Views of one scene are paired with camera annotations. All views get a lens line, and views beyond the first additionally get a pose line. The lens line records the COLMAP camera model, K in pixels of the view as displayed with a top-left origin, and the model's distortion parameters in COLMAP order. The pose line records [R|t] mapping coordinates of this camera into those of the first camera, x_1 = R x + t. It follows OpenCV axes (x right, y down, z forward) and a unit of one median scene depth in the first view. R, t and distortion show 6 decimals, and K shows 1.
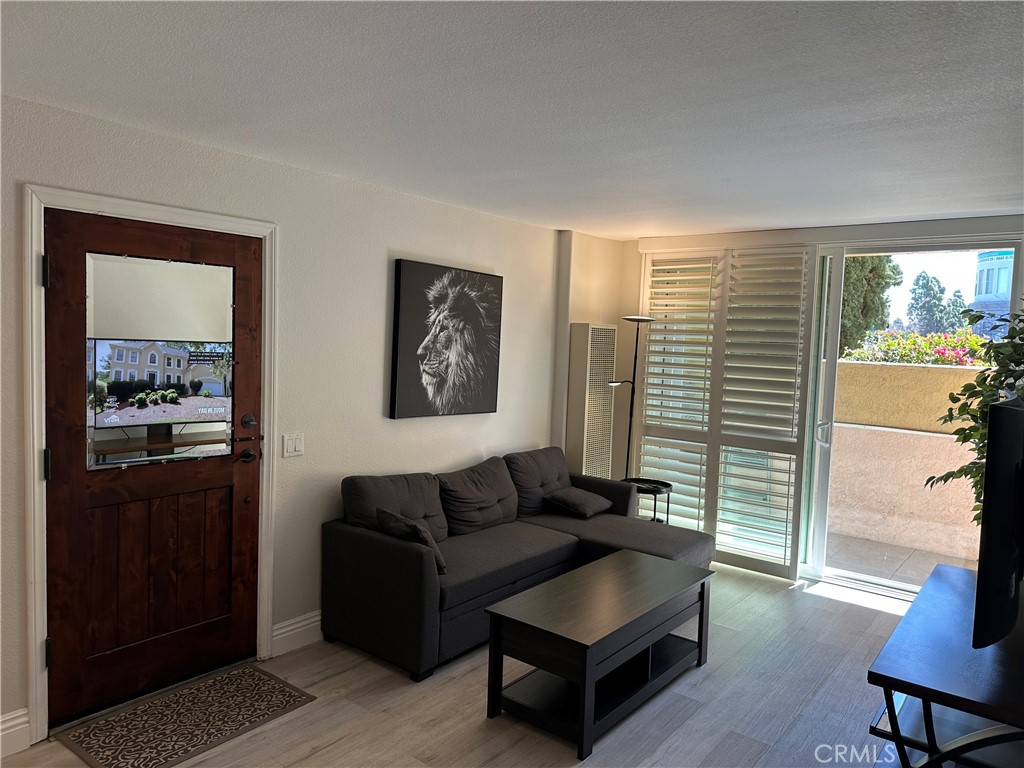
lens RADIAL K [[714.6, 0, 509.6], [0, 714.6, 378.7], [0, 0, 1]] dist [0.060671, -0.079504]
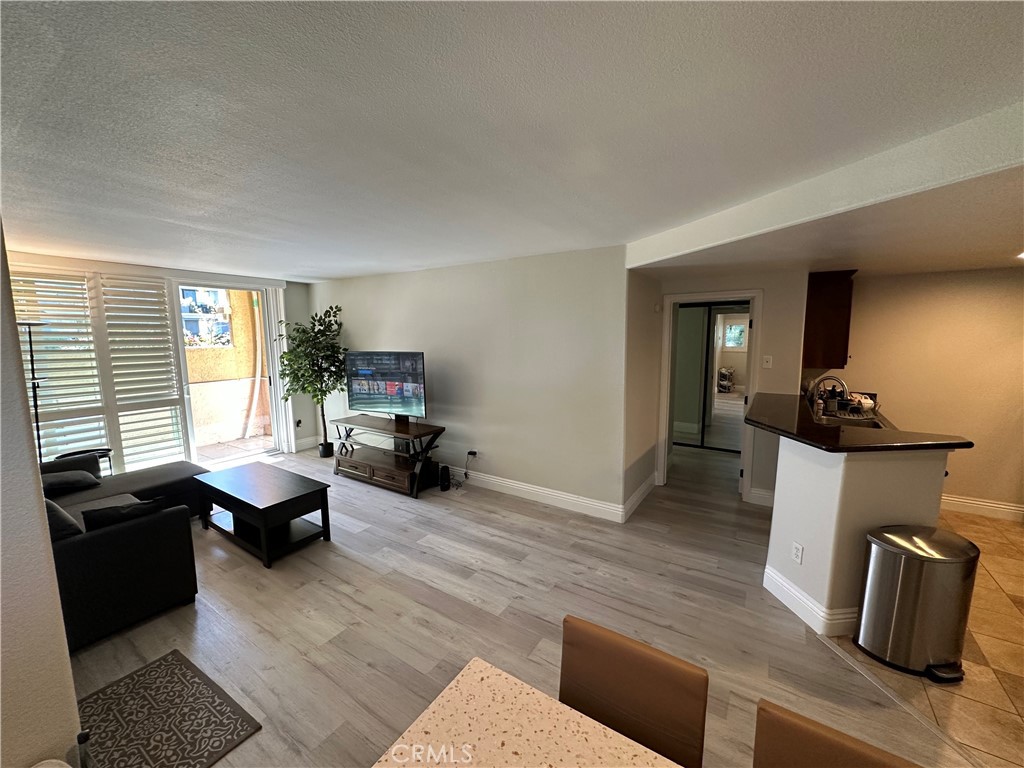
lens RADIAL K [[408.2, 0, 510.9], [0, 408.2, 386.6], [0, 0, 1]] dist [-0.010029, 0.003264]
pose [[-0.077658, -0.162312, 0.983679, -0.673978], [0.068483, 0.983460, 0.167682, -0.049452], [-0.994625, 0.080387, -0.065258, 0.338718]]
